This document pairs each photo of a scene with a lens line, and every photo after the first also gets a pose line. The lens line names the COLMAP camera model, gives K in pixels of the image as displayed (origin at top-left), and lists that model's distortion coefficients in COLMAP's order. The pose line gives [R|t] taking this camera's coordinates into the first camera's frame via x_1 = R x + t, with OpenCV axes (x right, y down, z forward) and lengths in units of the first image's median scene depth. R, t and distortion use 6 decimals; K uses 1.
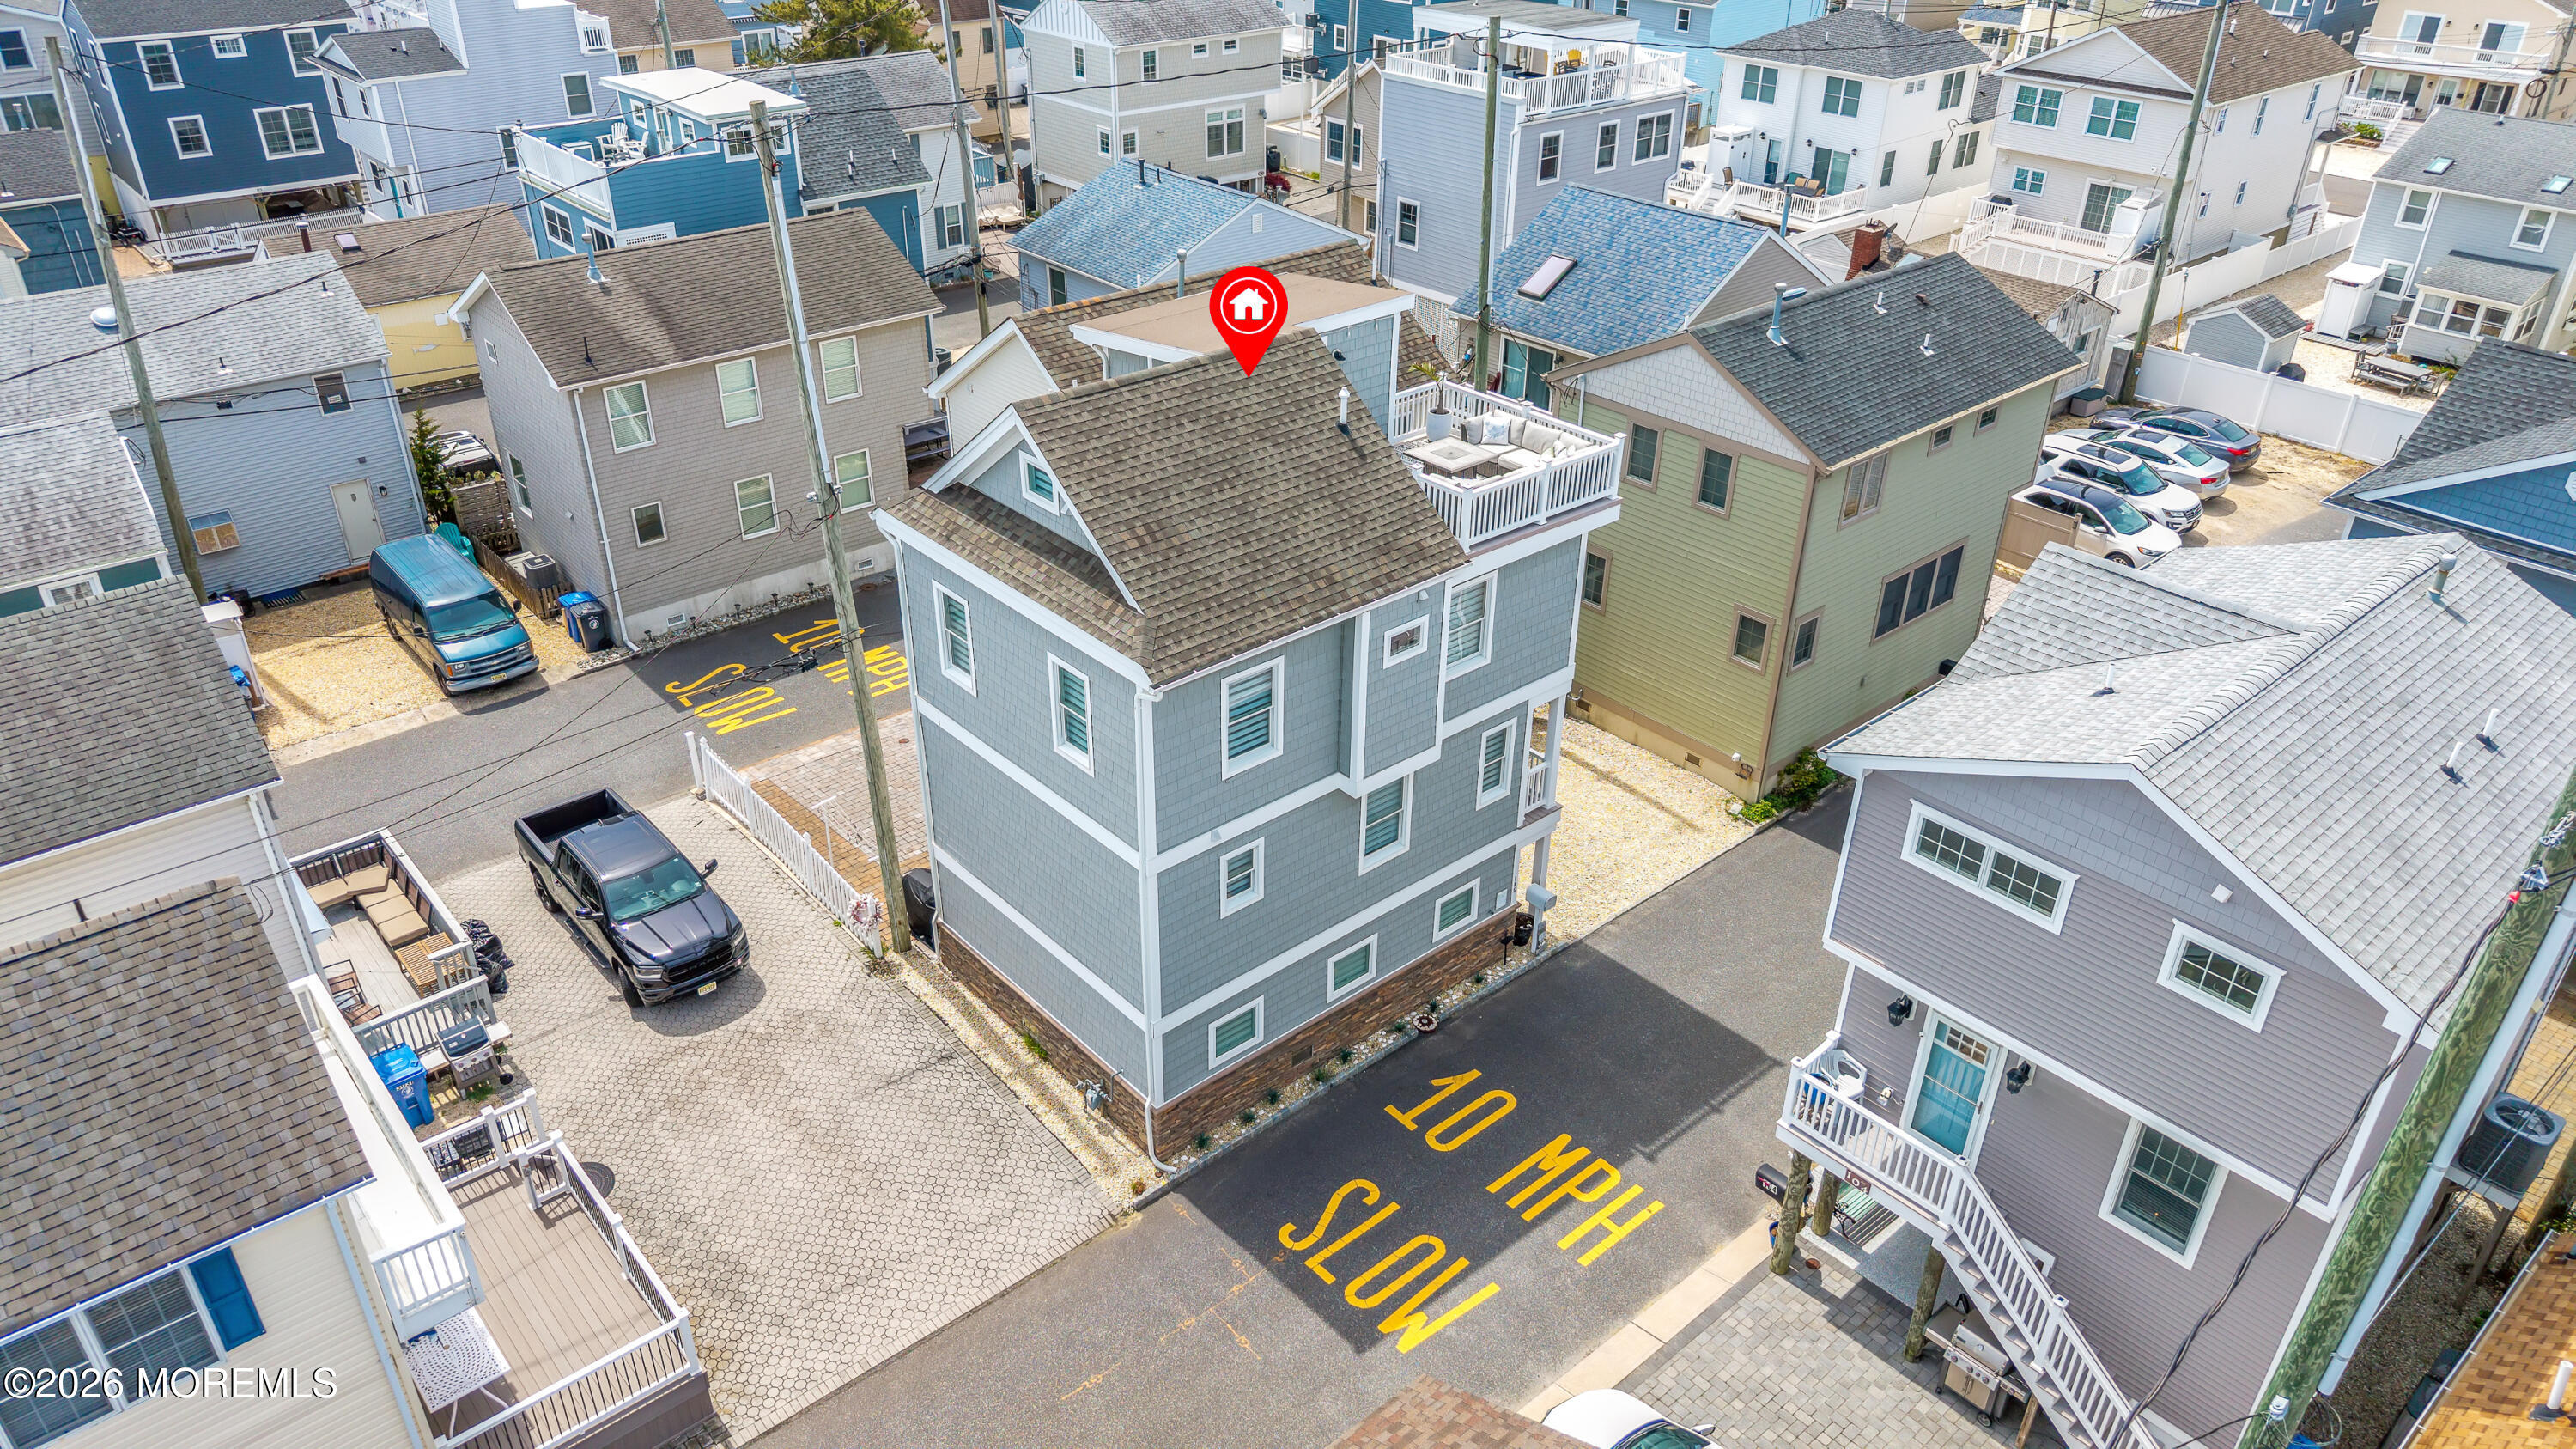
lens RADIAL K [[1664.8, 0, 1283.3], [0, 1664.8, 814.5], [0, 0, 1]] dist [0.028031, -0.050790]
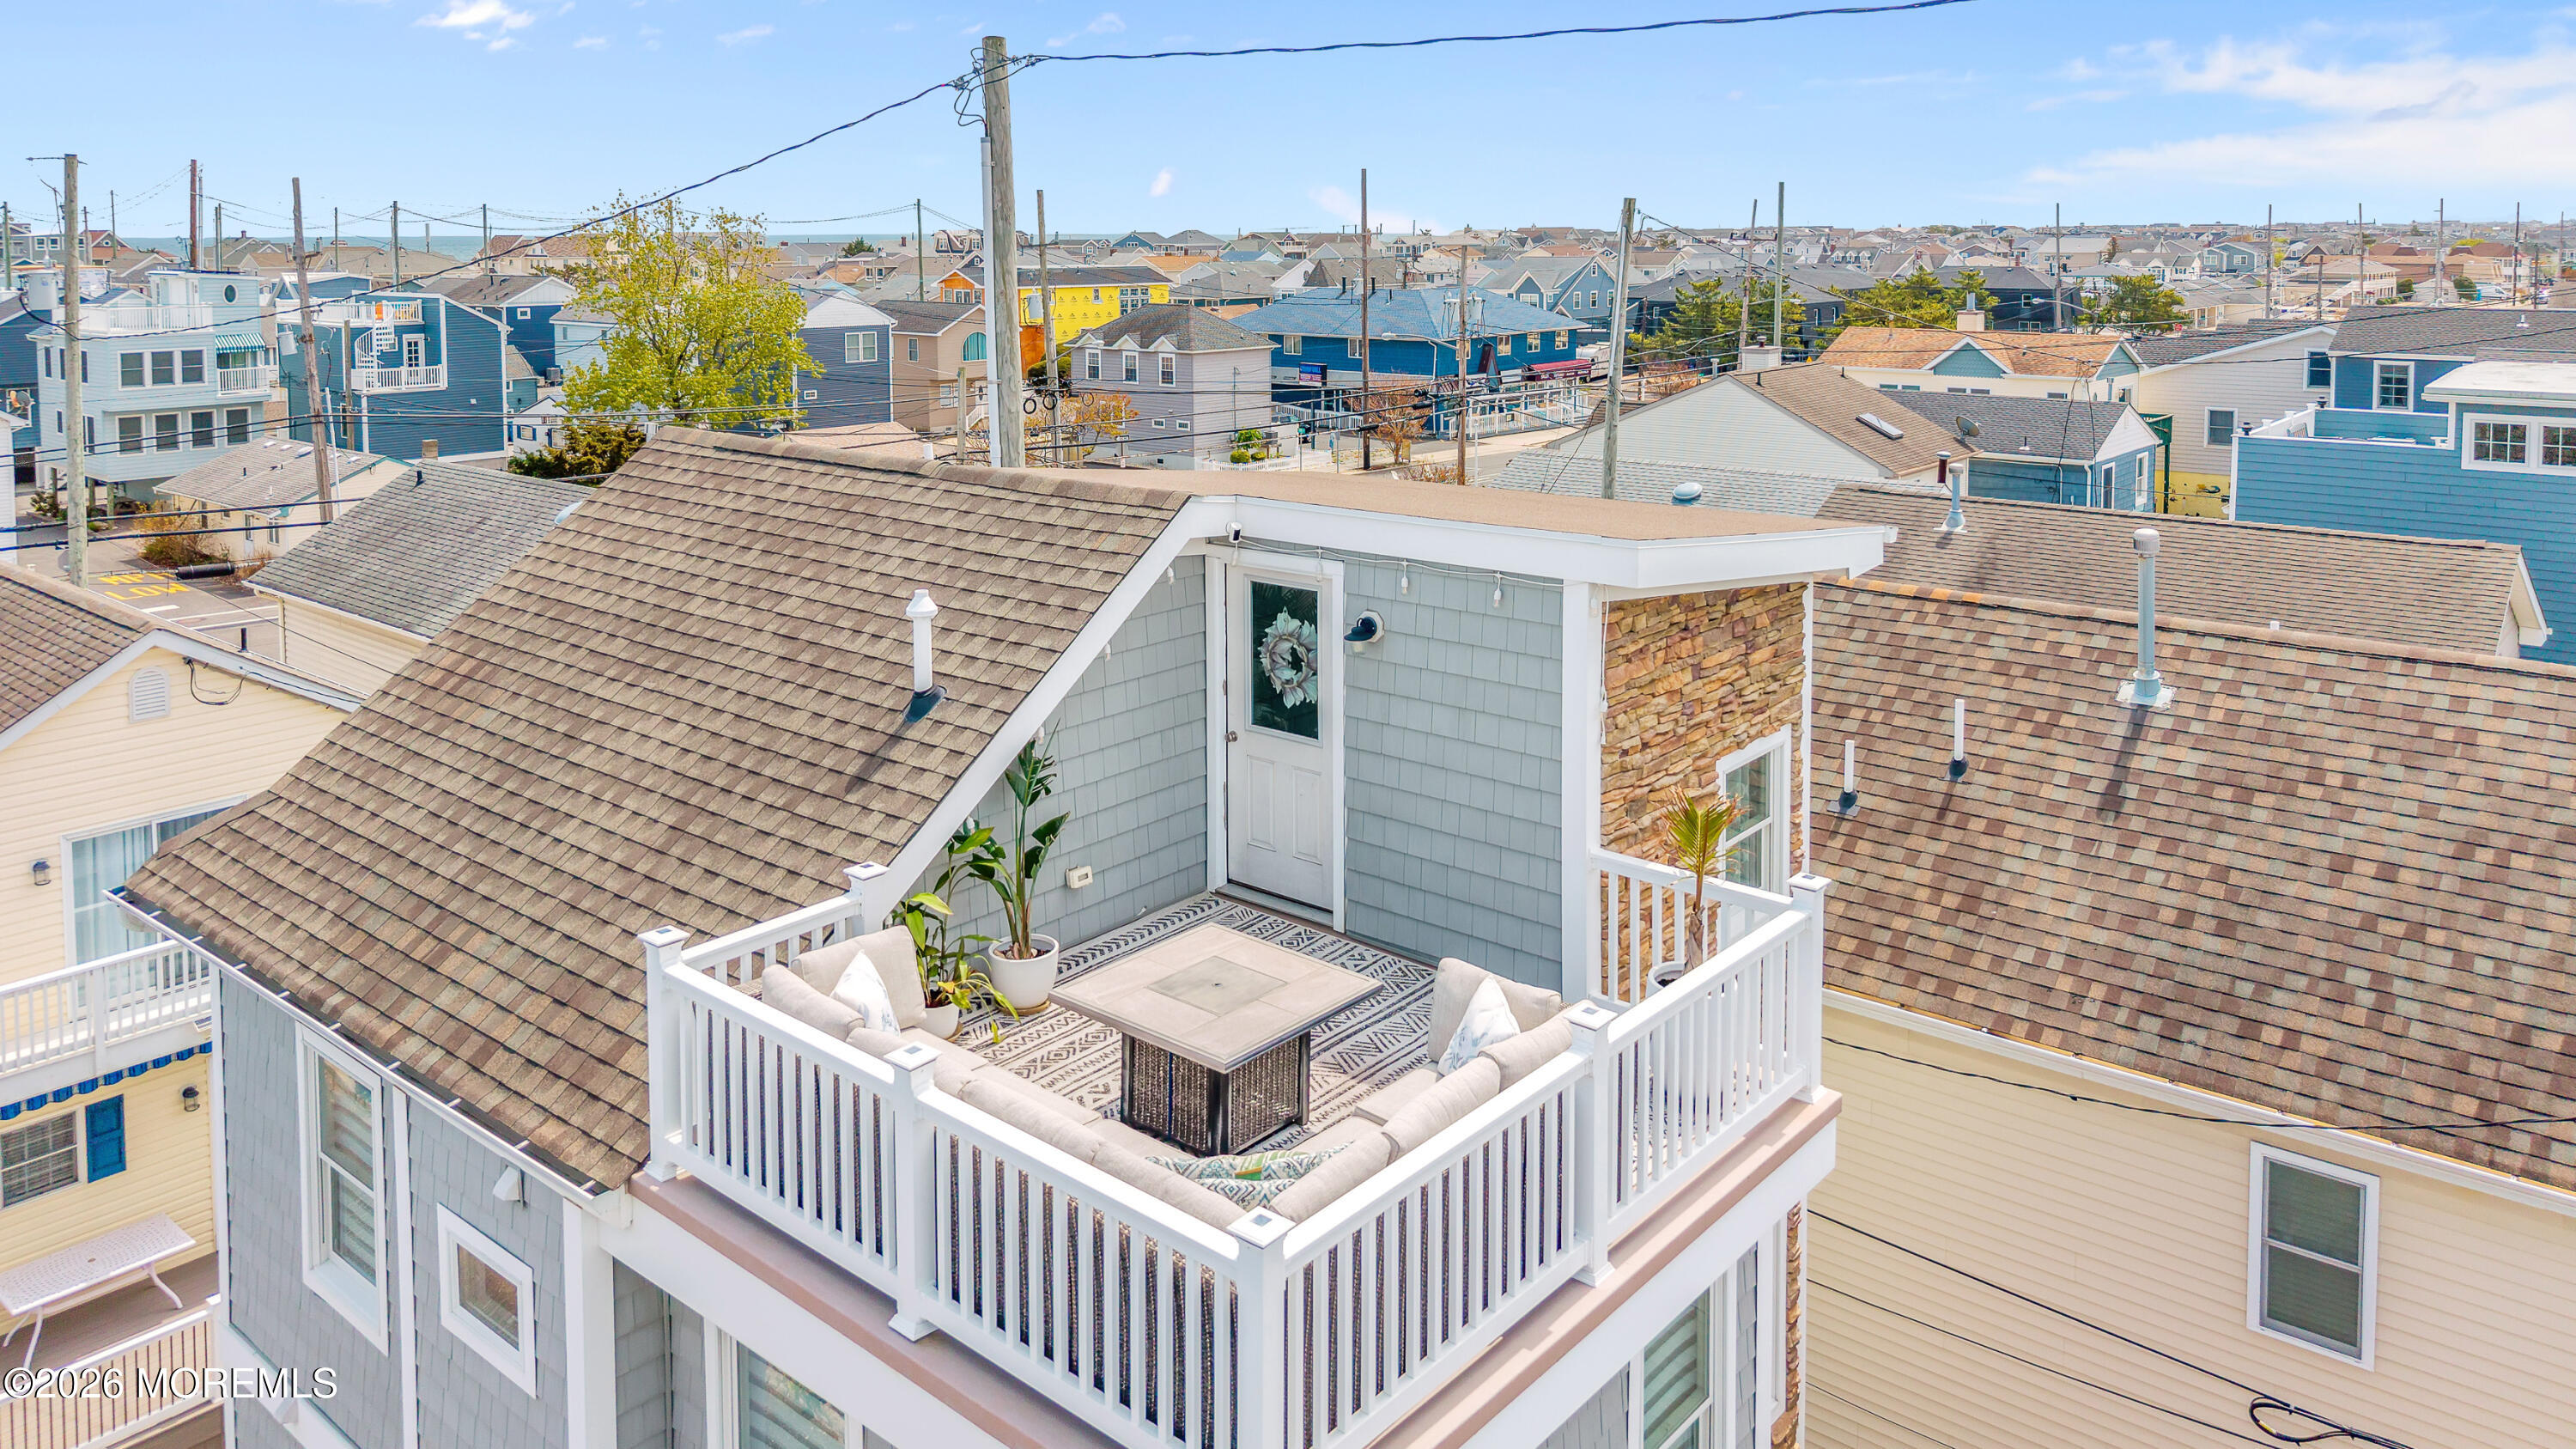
lens RADIAL K [[1794.6, 0, 1297.5], [0, 1794.6, 349.2], [0, 0, 1]] dist [0.031507, -0.027175]
pose [[0.145876, 0.043942, -0.988326, 0.395498], [-0.530769, 0.846539, -0.040703, -0.299573], [0.834868, 0.530511, 0.146813, 0.897193]]
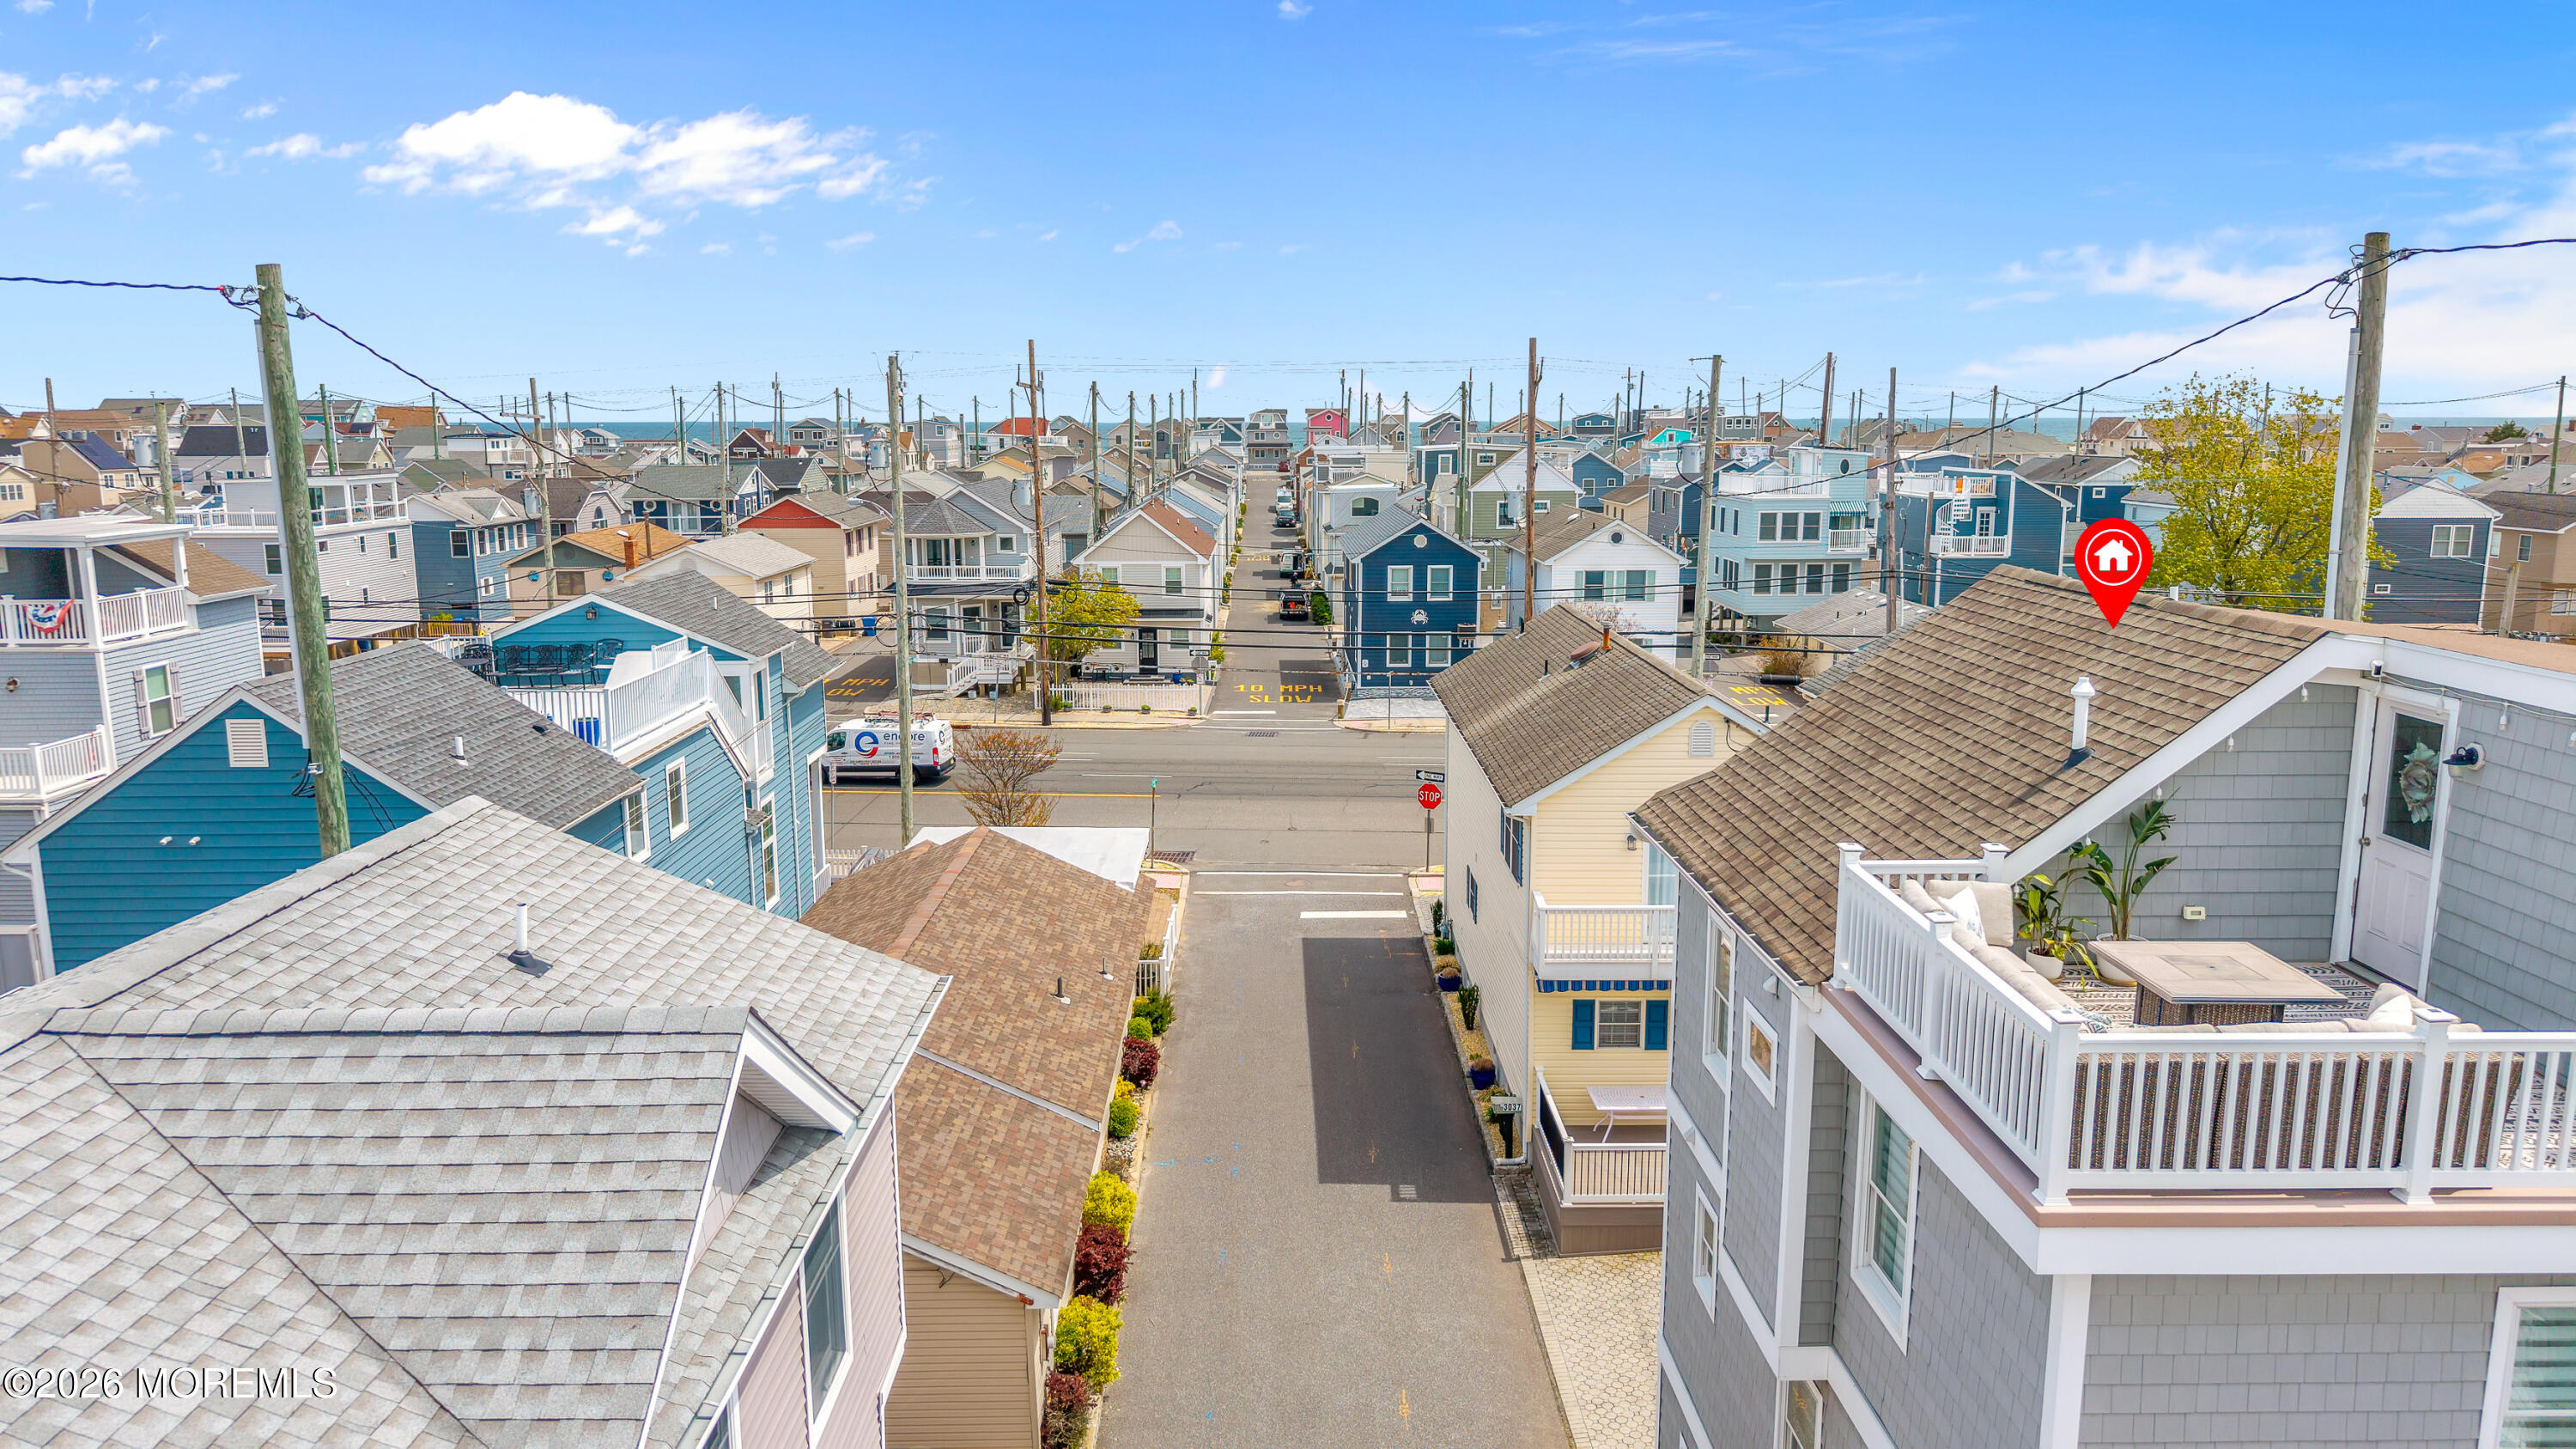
lens RADIAL K [[1713.1, 0, 1291.1], [0, 1713.1, 758.2], [0, 0, 1]] dist [0.032887, -0.052021]
pose [[-0.649888, 0.129449, -0.748925, 0.536846], [-0.420970, 0.759117, 0.496513, -0.360876], [0.632795, 0.637953, -0.438847, 0.996144]]
